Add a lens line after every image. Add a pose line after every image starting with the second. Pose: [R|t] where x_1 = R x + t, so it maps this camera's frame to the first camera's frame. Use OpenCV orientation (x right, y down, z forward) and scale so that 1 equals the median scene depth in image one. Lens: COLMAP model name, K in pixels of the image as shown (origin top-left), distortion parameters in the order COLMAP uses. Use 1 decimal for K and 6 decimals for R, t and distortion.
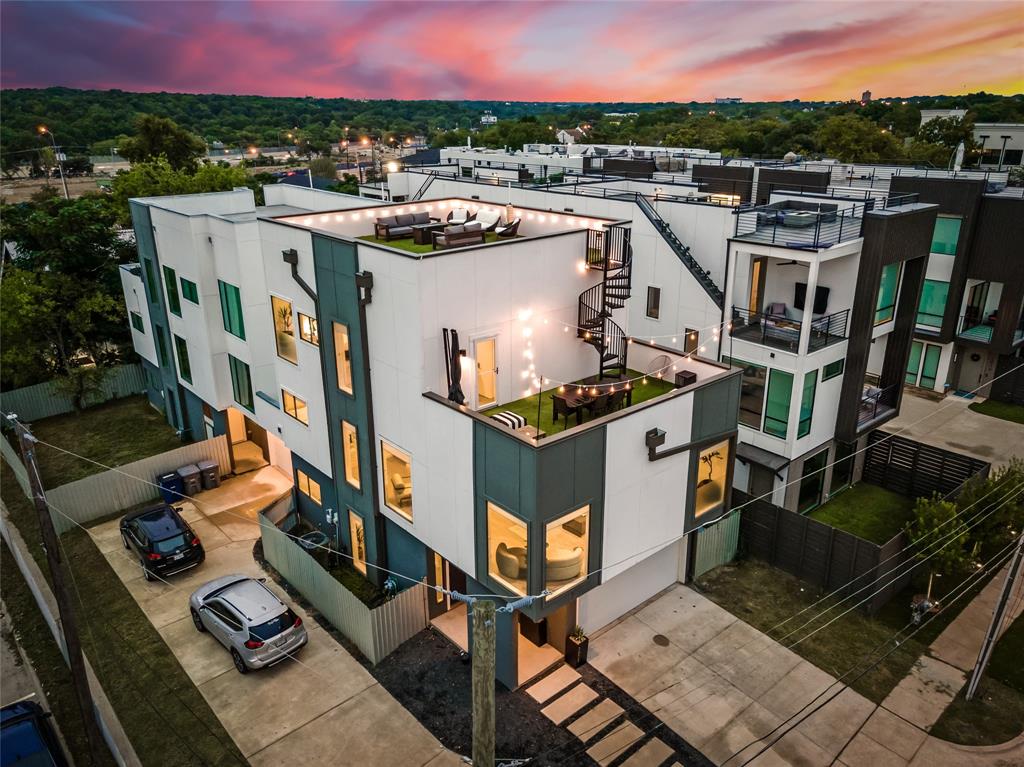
lens RADIAL K [[743.0, 0, 512.0], [0, 743.0, 383.5], [0, 0, 1]] dist [0.005341, 0.074363]
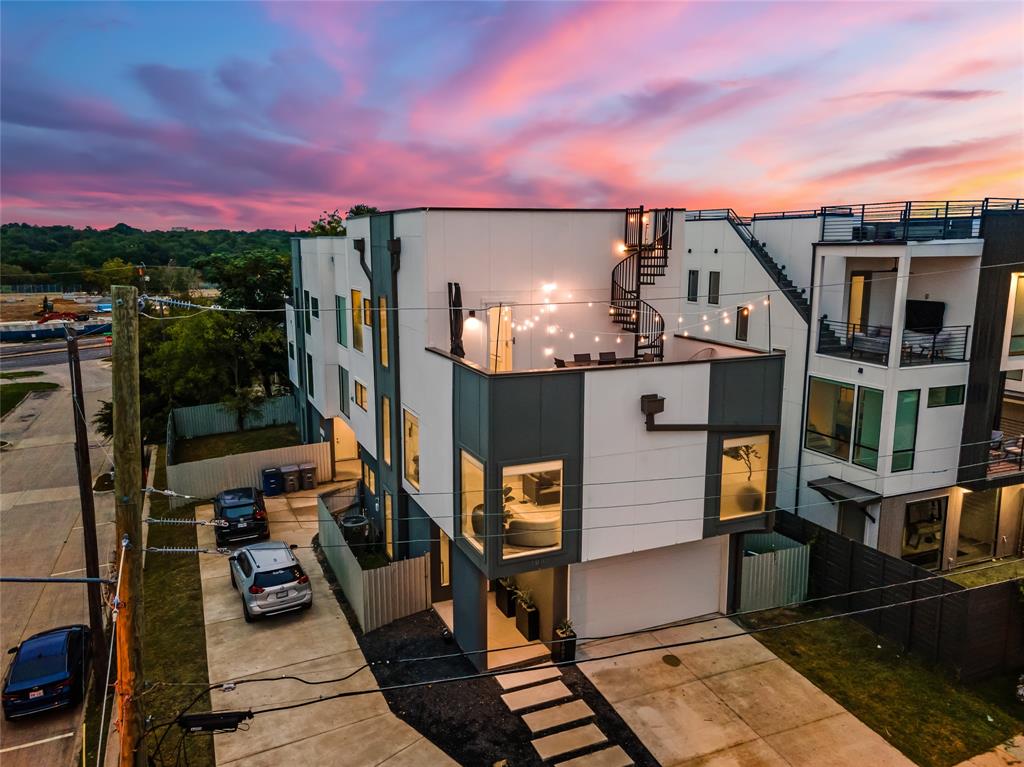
lens RADIAL K [[743.0, 0, 512.0], [0, 743.0, 383.5], [0, 0, 1]] dist [0.005341, 0.074363]
pose [[0.955500, 0.057600, -0.289312, 0.250778], [-0.104131, 0.983474, -0.148108, 0.174082], [0.276000, 0.171644, 0.945707, 0.078163]]
